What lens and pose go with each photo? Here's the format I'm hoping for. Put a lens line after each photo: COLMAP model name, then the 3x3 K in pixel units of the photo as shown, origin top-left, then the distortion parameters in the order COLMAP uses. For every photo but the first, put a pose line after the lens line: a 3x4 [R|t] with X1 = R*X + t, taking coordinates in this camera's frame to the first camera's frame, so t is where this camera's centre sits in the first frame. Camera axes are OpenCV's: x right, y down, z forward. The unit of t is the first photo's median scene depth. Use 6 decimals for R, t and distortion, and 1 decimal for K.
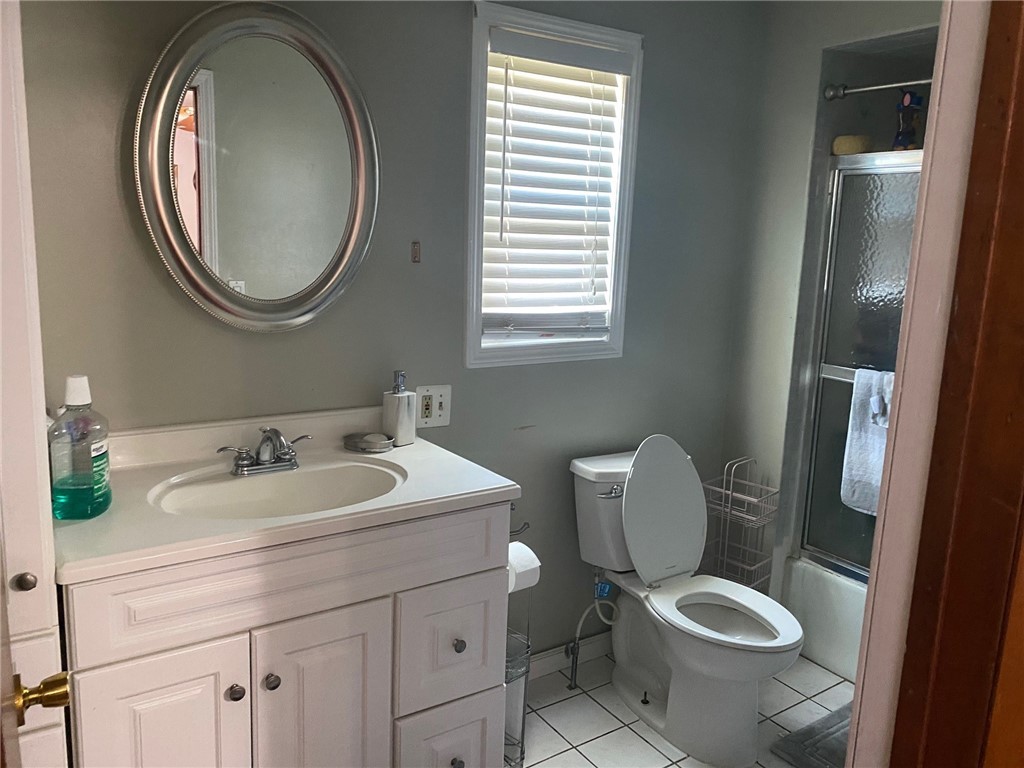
lens RADIAL K [[773.1, 0, 511.3], [0, 773.1, 381.8], [0, 0, 1]] dist [-0.000639, -0.000327]
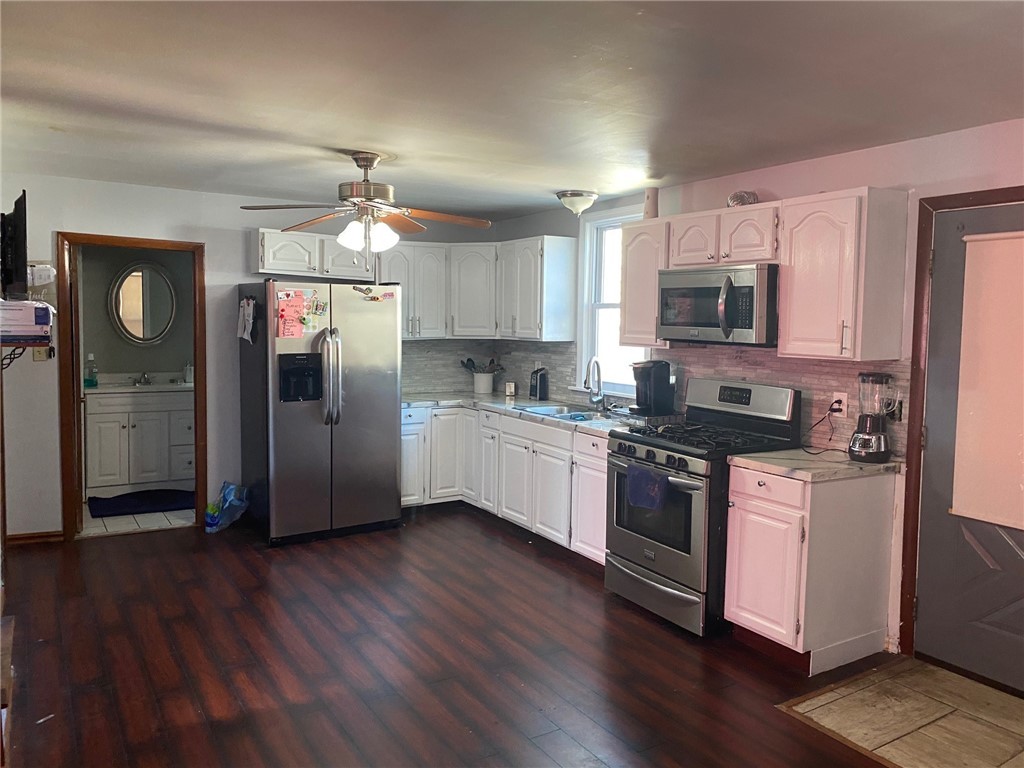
lens RADIAL K [[773.1, 0, 513.0], [0, 773.1, 380.1], [0, 0, 1]] dist [-0.000639, -0.000327]
pose [[0.999299, -0.016763, -0.033464, 1.875977], [0.013025, 0.993962, -0.108951, 0.625889], [0.035089, 0.108439, 0.993484, -3.088764]]
